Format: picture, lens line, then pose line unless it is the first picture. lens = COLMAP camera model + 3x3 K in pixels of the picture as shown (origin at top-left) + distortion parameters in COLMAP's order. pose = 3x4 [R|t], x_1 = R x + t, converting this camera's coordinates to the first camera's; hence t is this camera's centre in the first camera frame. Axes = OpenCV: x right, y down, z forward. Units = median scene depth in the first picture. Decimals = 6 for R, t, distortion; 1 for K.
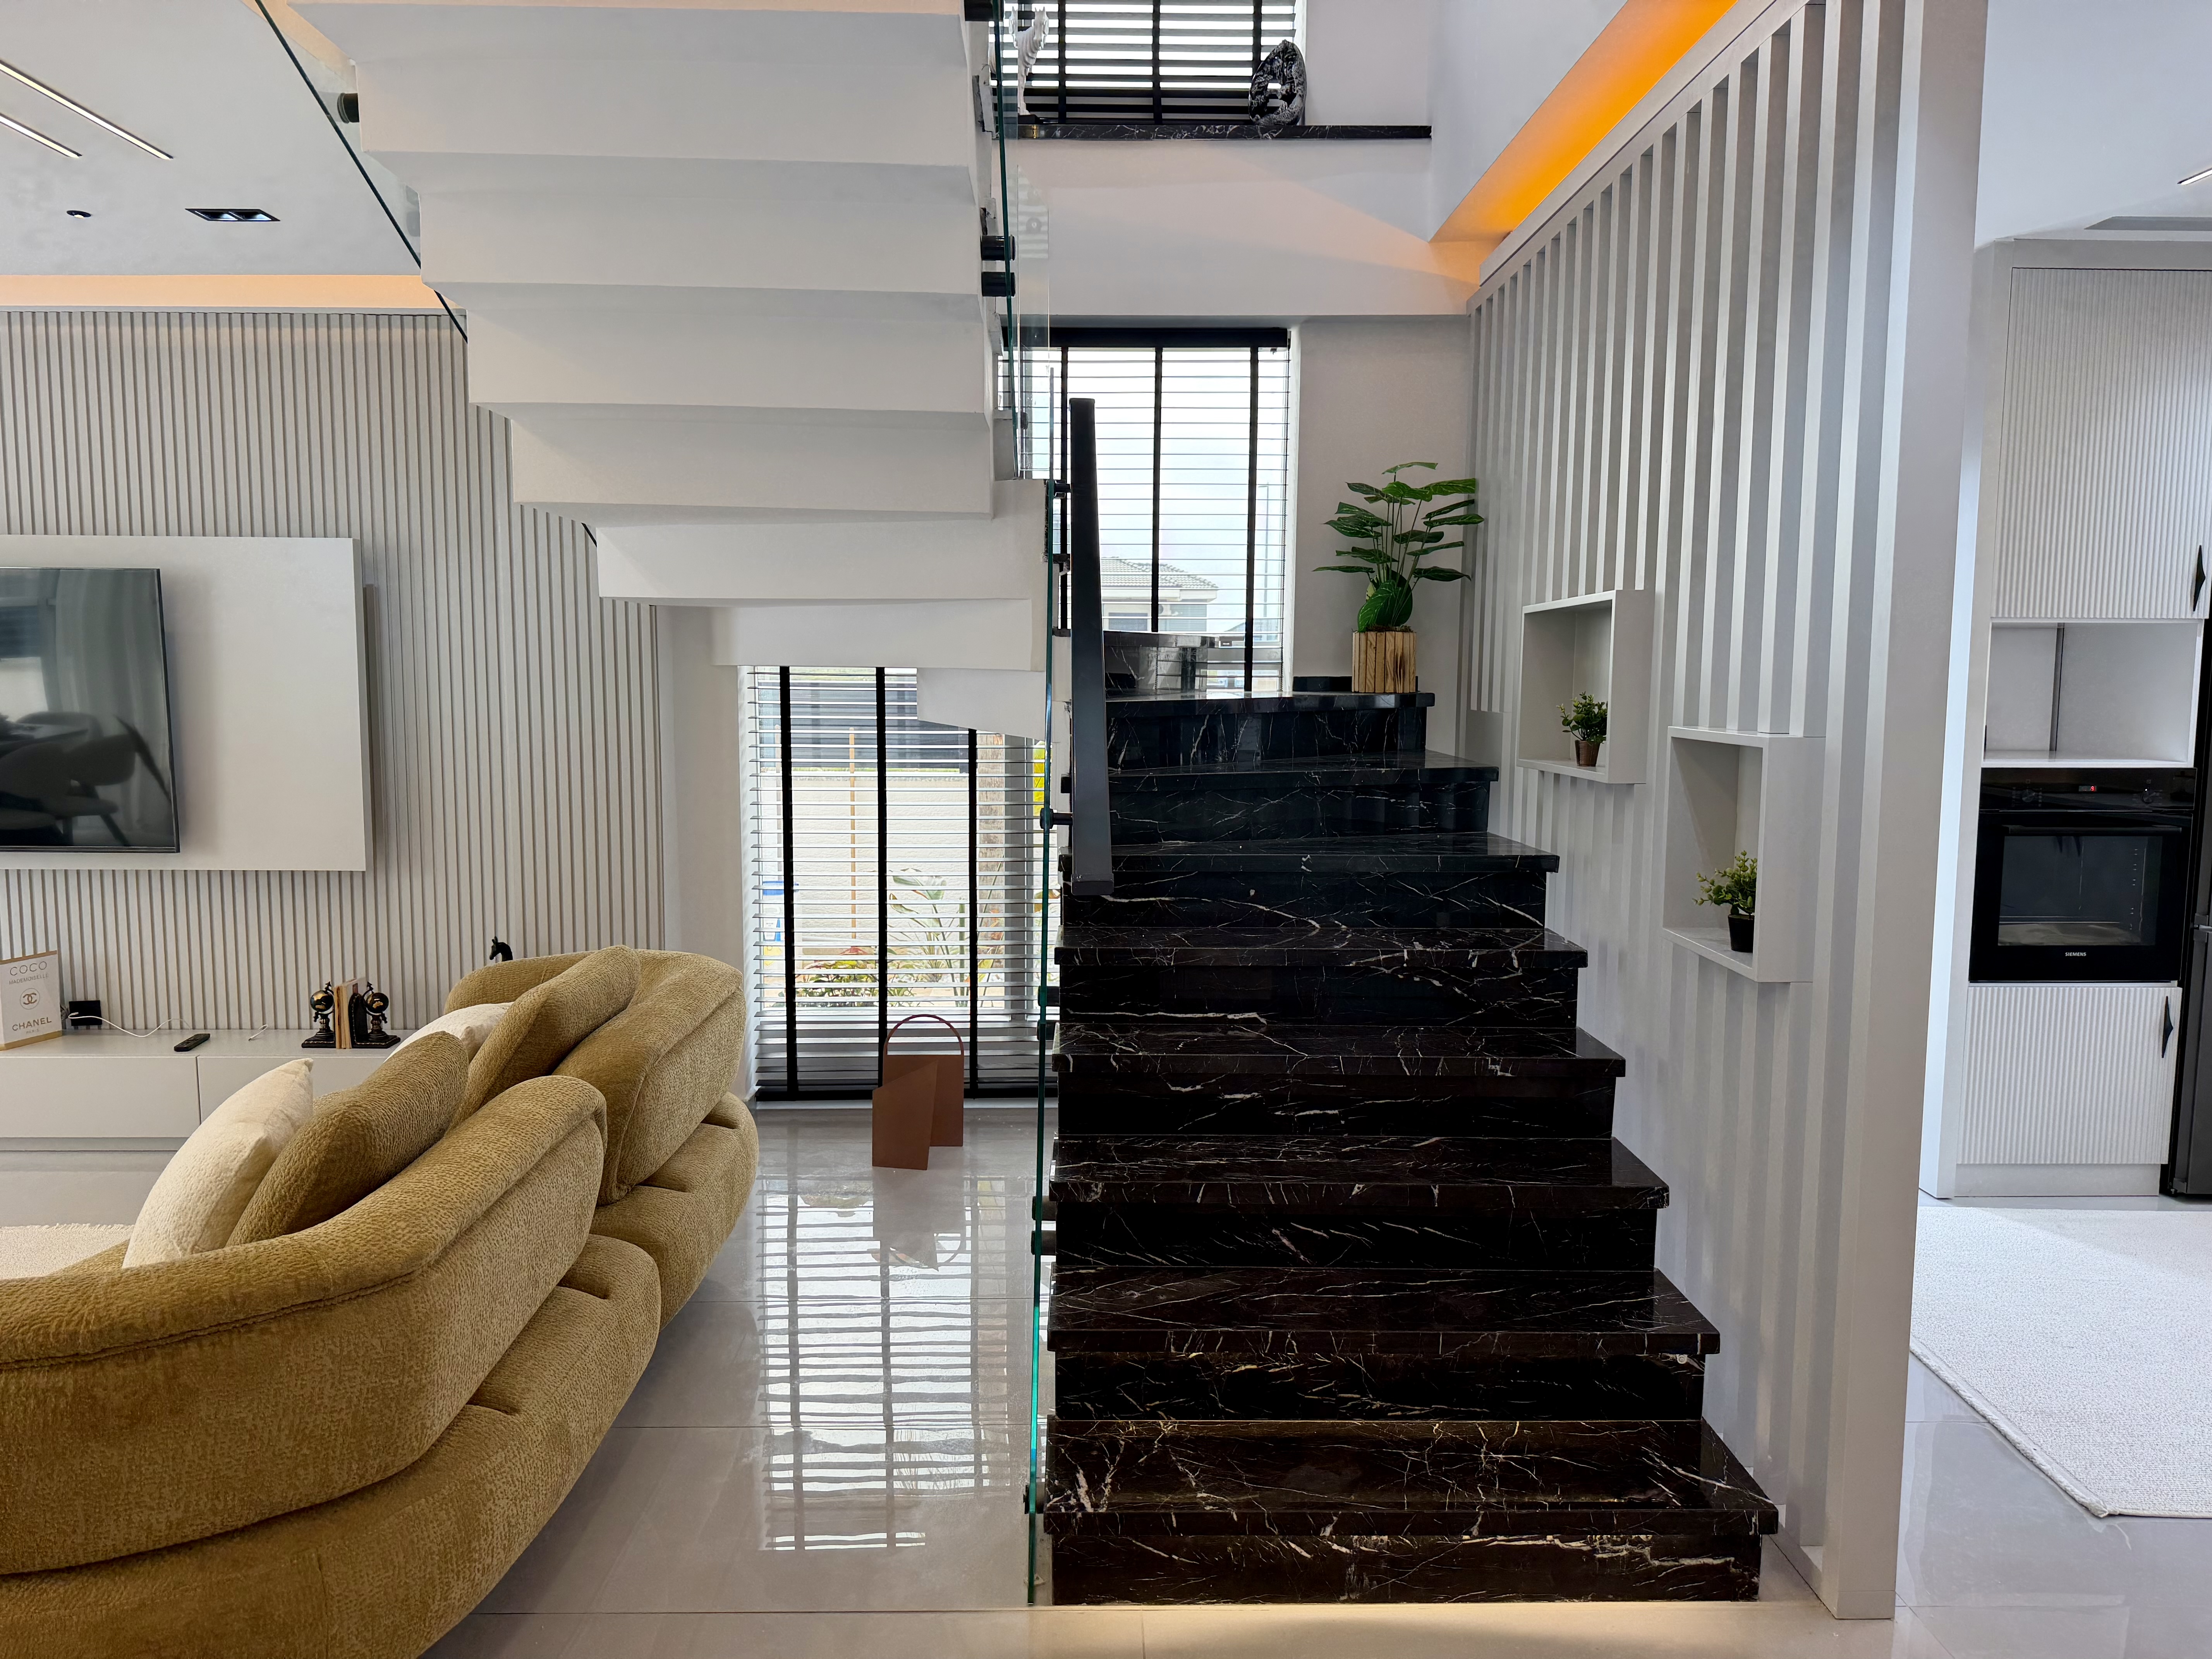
lens RADIAL K [[1552.4, 0, 1107.4], [0, 1552.4, 832.7], [0, 0, 1]] dist [0.035611, -0.049684]
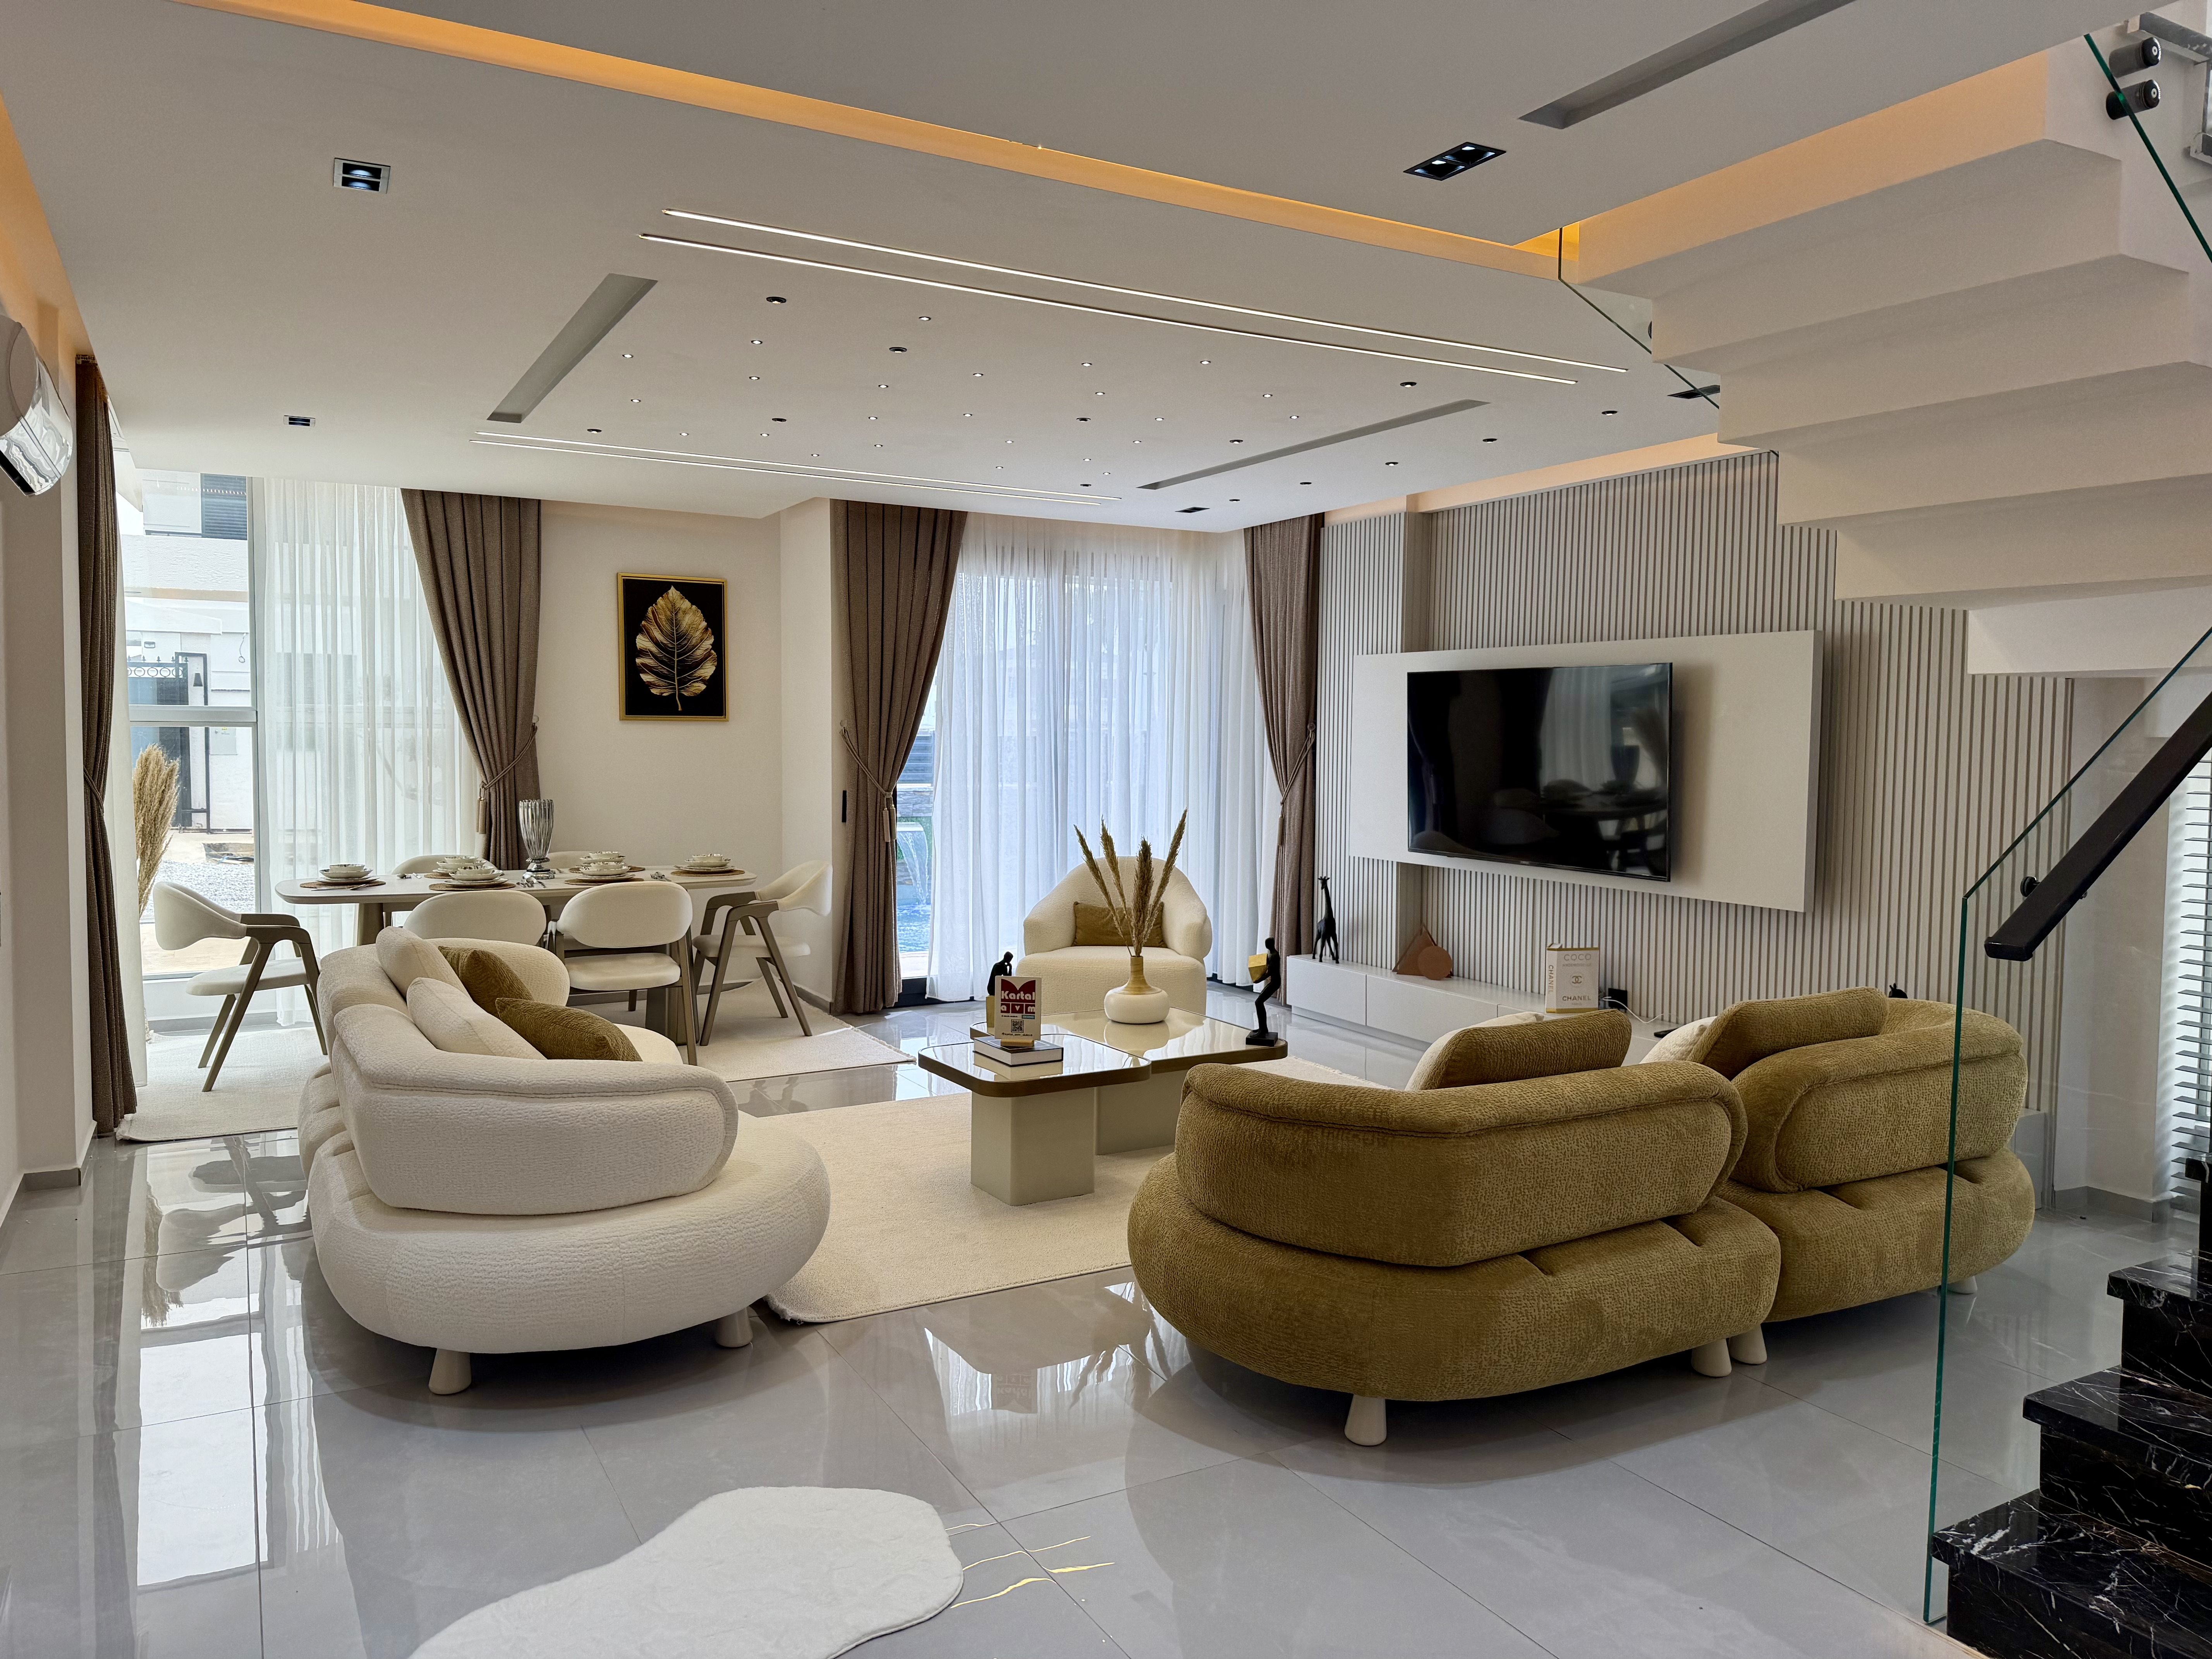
lens RADIAL K [[1552.4, 0, 1111.4], [0, 1552.4, 826.8], [0, 0, 1]] dist [0.035611, -0.049684]
pose [[0.471703, 0.053813, -0.880114, 0.484401], [-0.096436, 0.995297, 0.009170, 0.000320], [0.876468, 0.080549, 0.474674, -0.024712]]
